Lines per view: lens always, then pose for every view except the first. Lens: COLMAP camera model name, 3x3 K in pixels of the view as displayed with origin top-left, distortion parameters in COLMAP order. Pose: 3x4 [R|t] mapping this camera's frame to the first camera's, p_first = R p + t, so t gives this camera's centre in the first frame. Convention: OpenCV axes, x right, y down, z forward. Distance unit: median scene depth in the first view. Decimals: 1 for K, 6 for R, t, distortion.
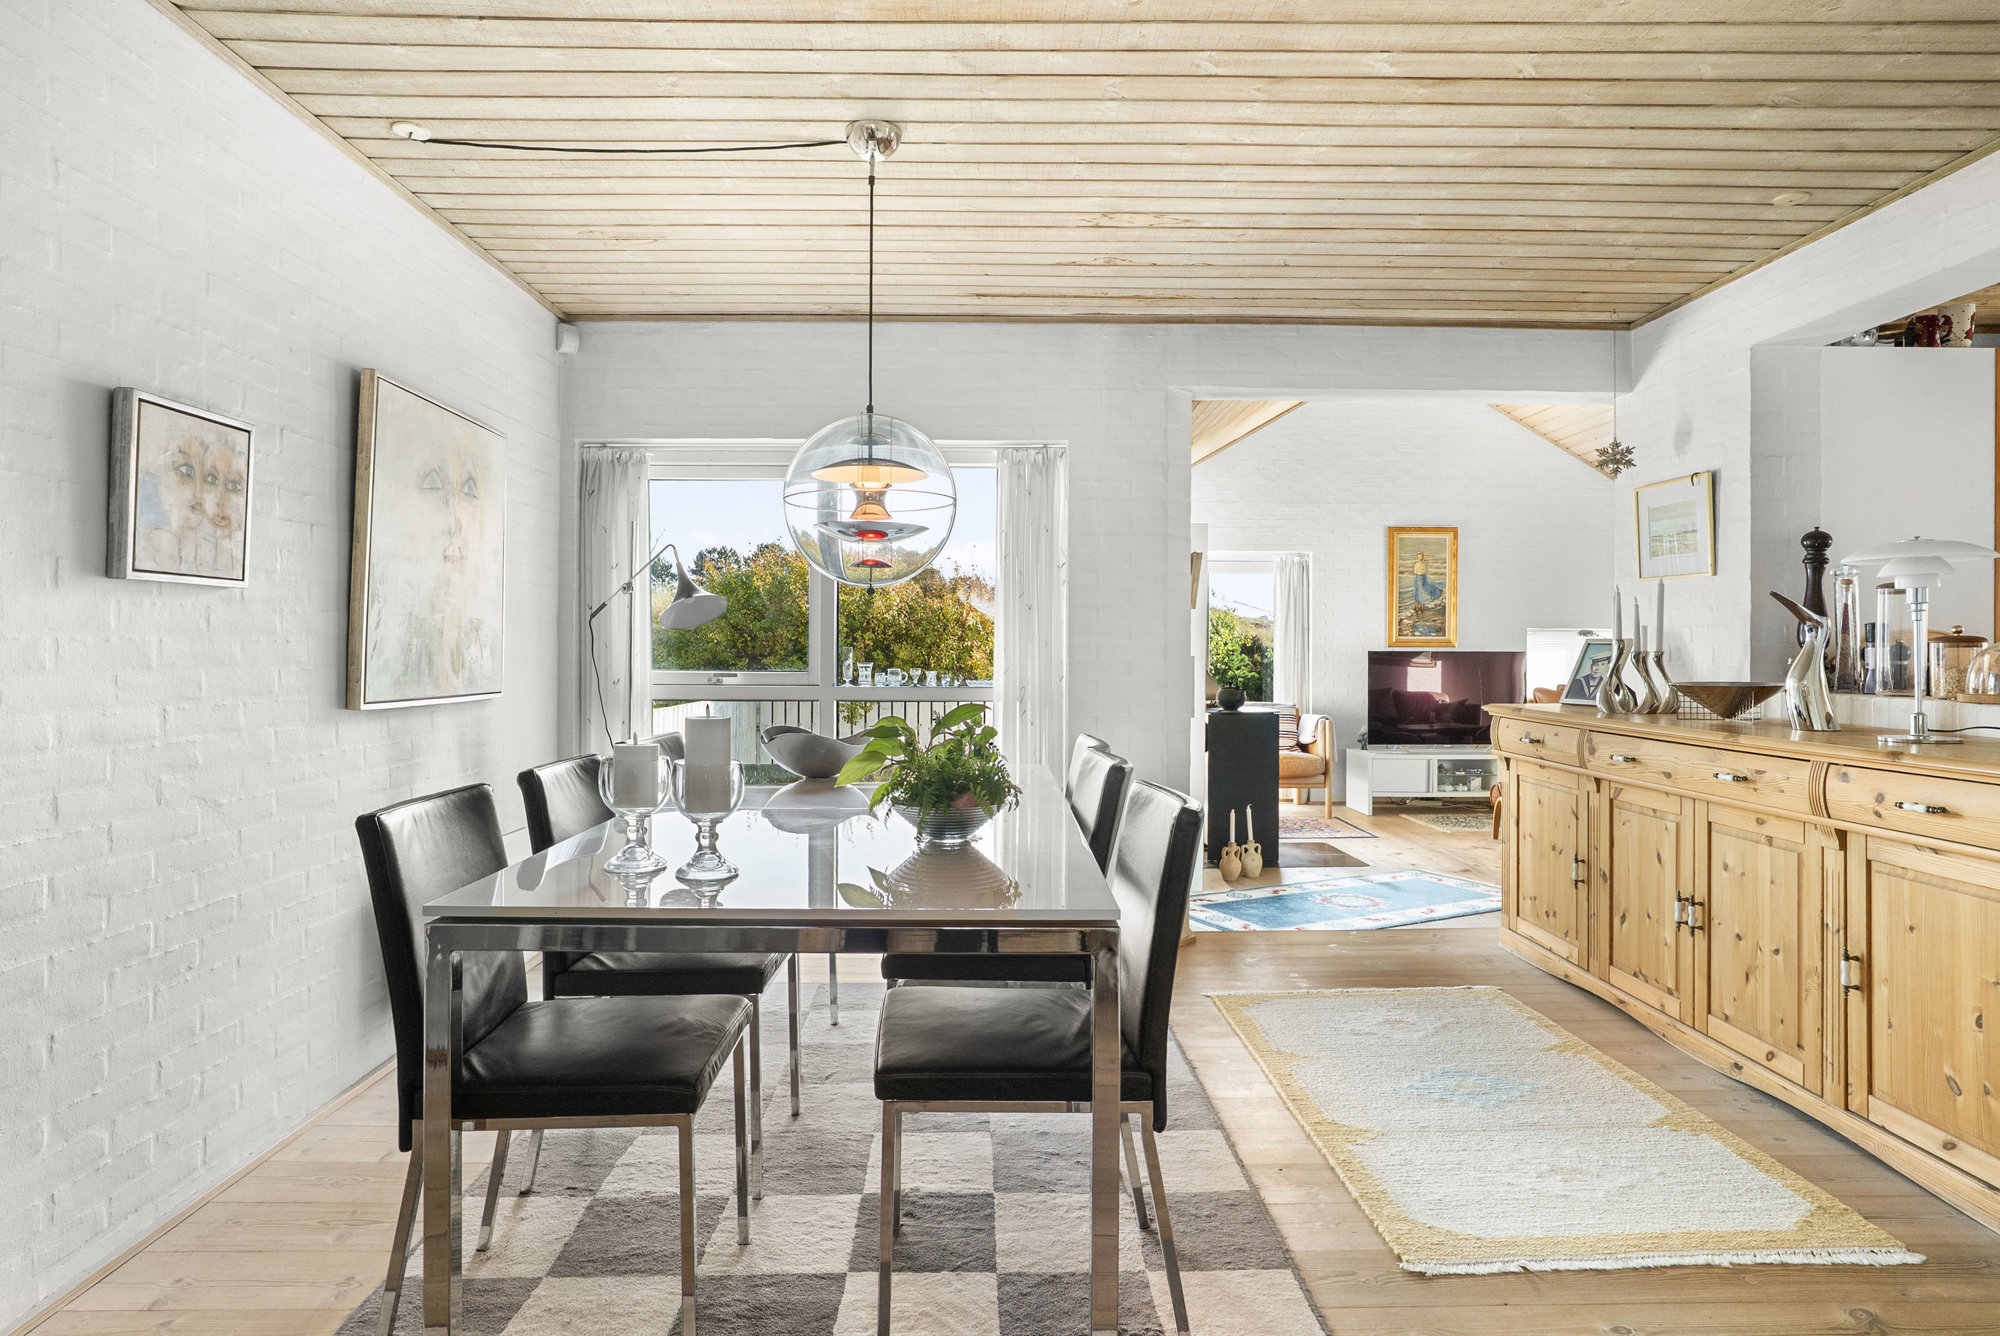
lens RADIAL K [[1149.6, 0, 1018.6], [0, 1149.6, 640.6], [0, 0, 1]] dist [-0.027303, 0.017813]
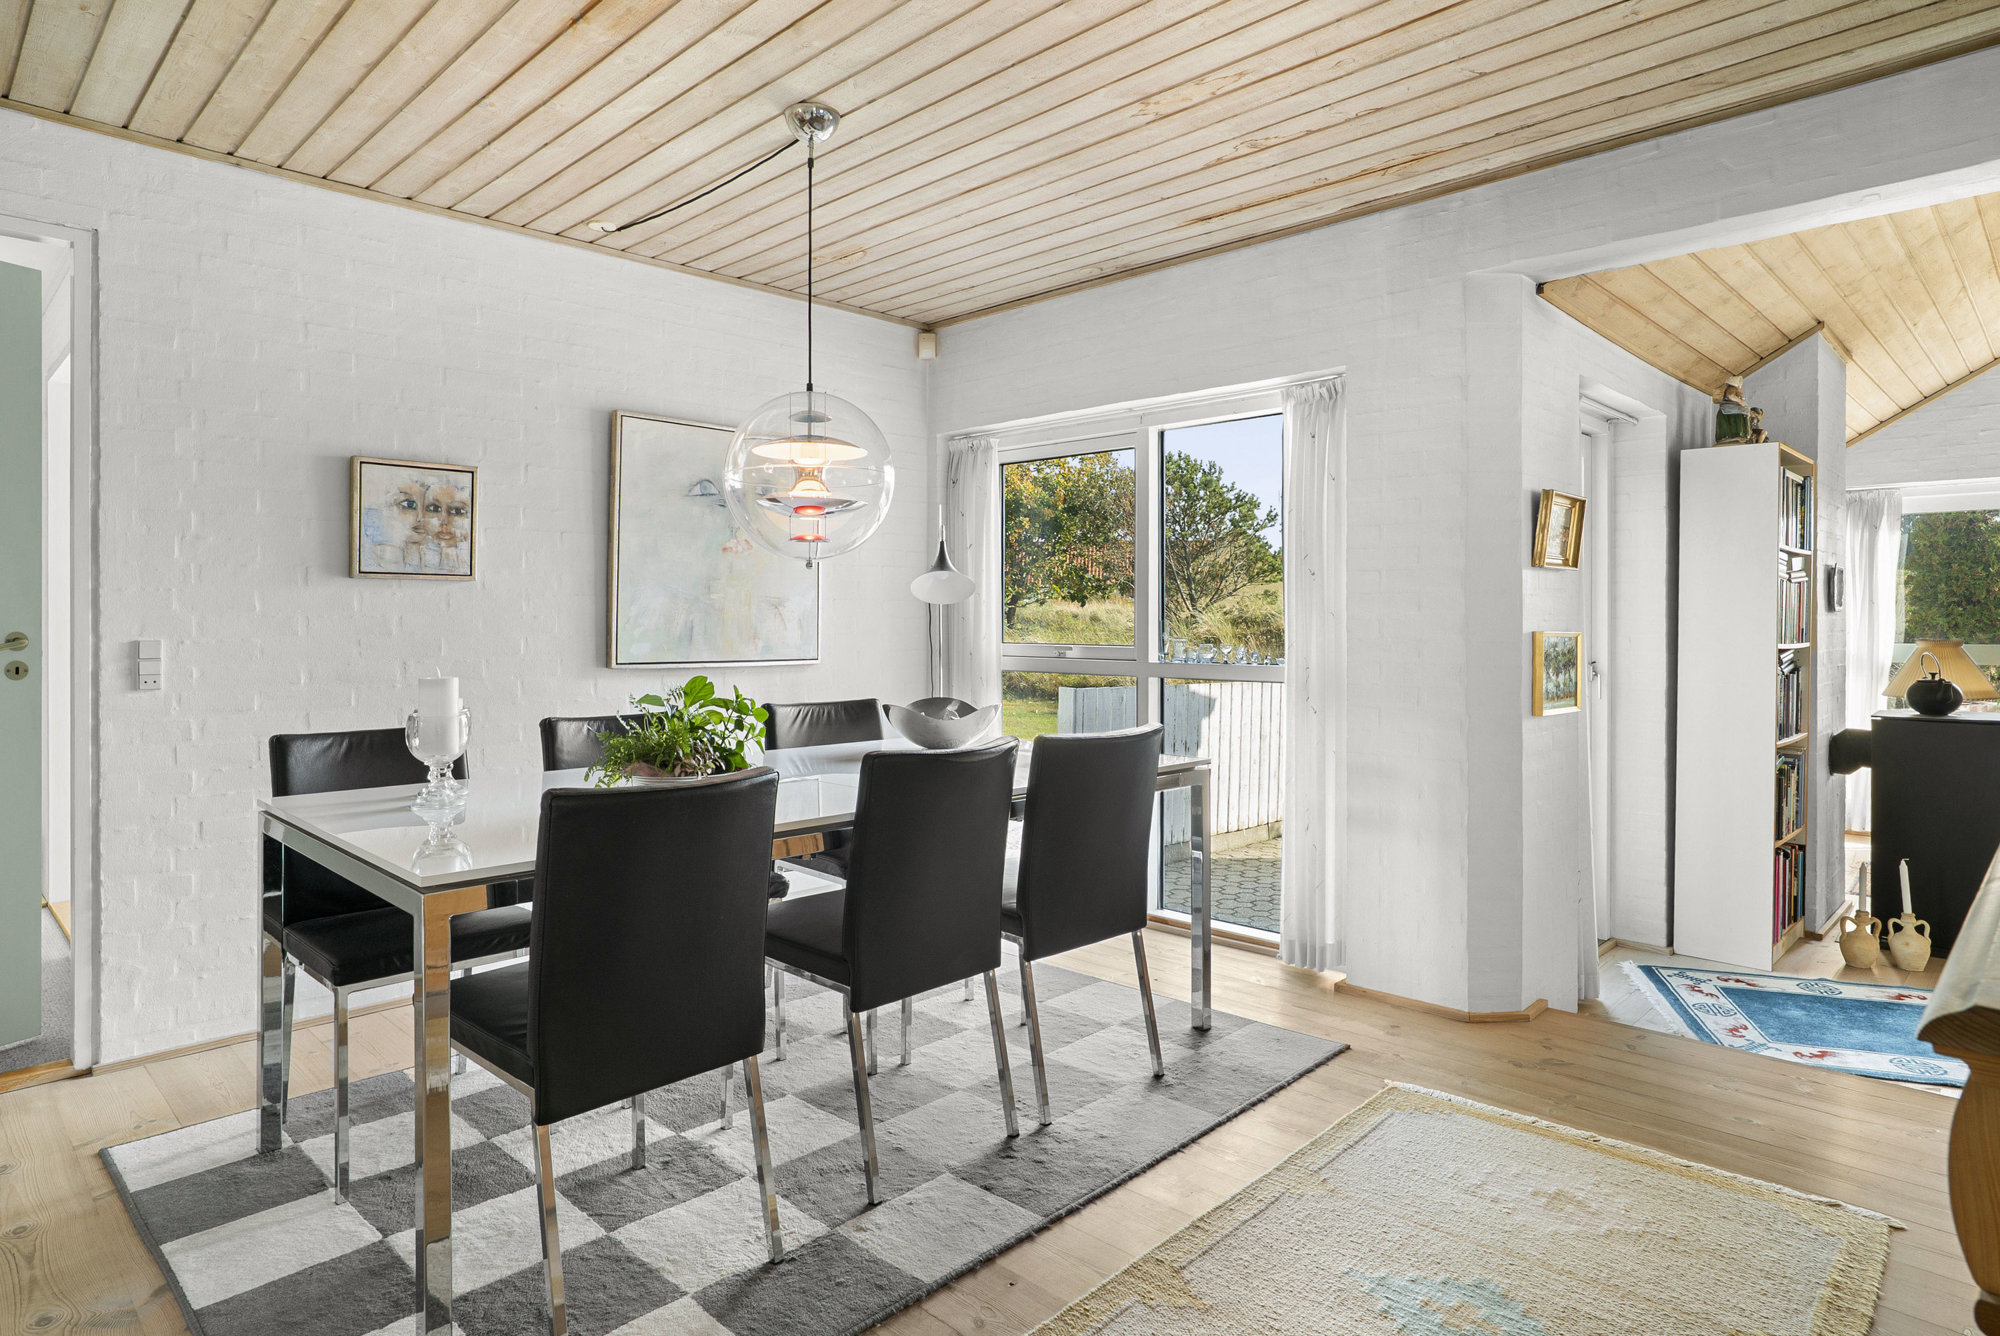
lens RADIAL K [[1149.6, 0, 1004.9], [0, 1149.6, 621.2], [0, 0, 1]] dist [-0.027303, 0.017813]
pose [[0.694834, -0.000730, -0.719170, 0.724253], [0.005466, 0.999976, 0.004266, 0.002326], [0.719150, -0.006895, 0.694821, 0.413991]]
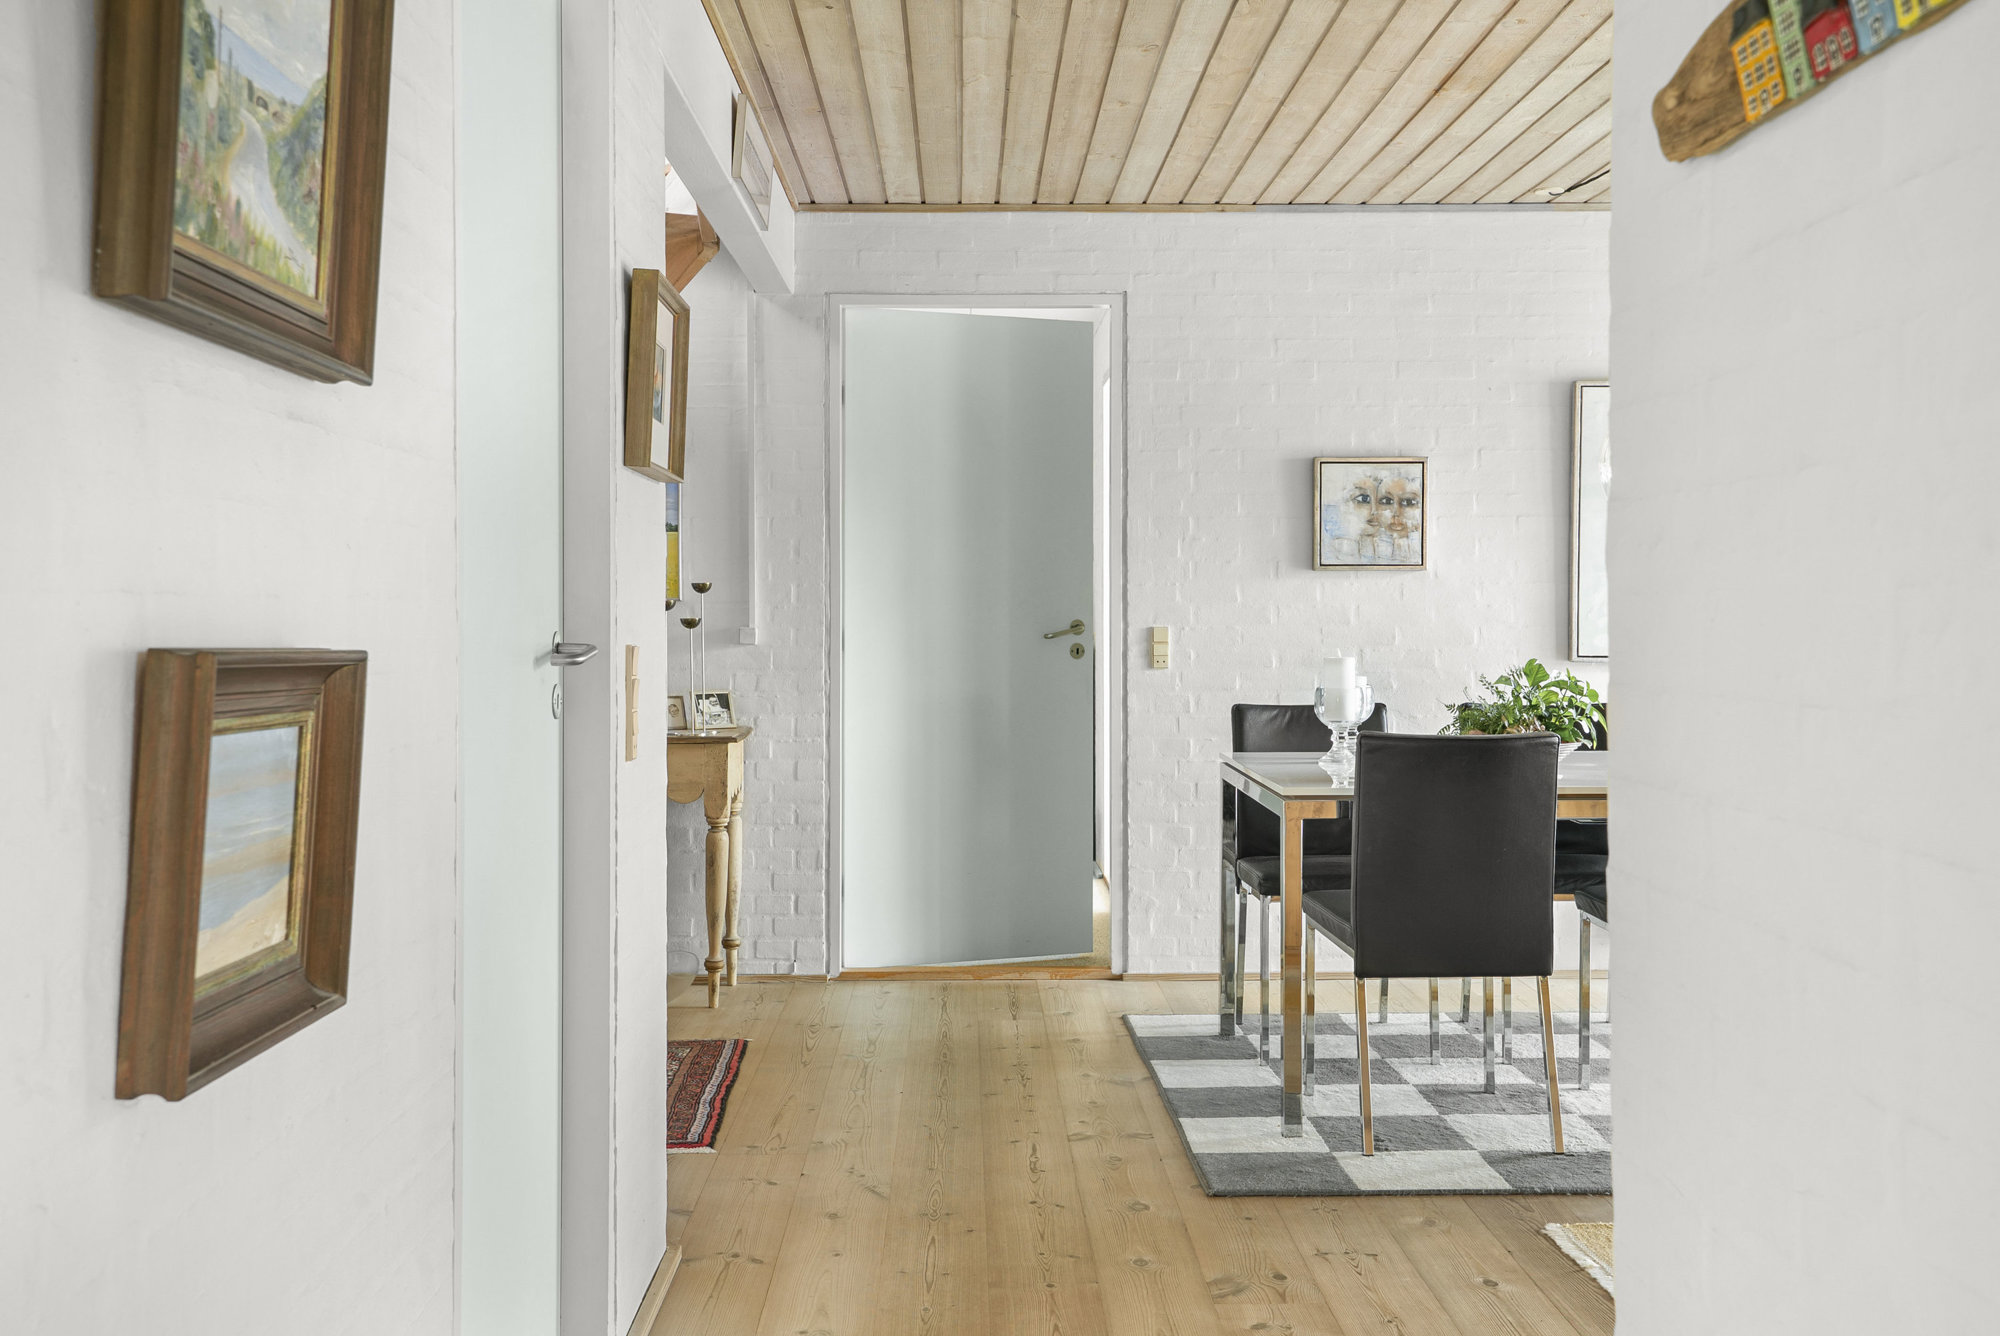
lens RADIAL K [[2046.7, 0, 996.5], [0, 2046.7, 657.4], [0, 0, 1]] dist [0.068613, 0.000000]
pose [[0.003212, 0.020600, -0.999783, 1.685695], [0.007281, 0.999761, 0.020623, 0.006089], [0.999968, -0.007346, 0.003061, 0.387751]]
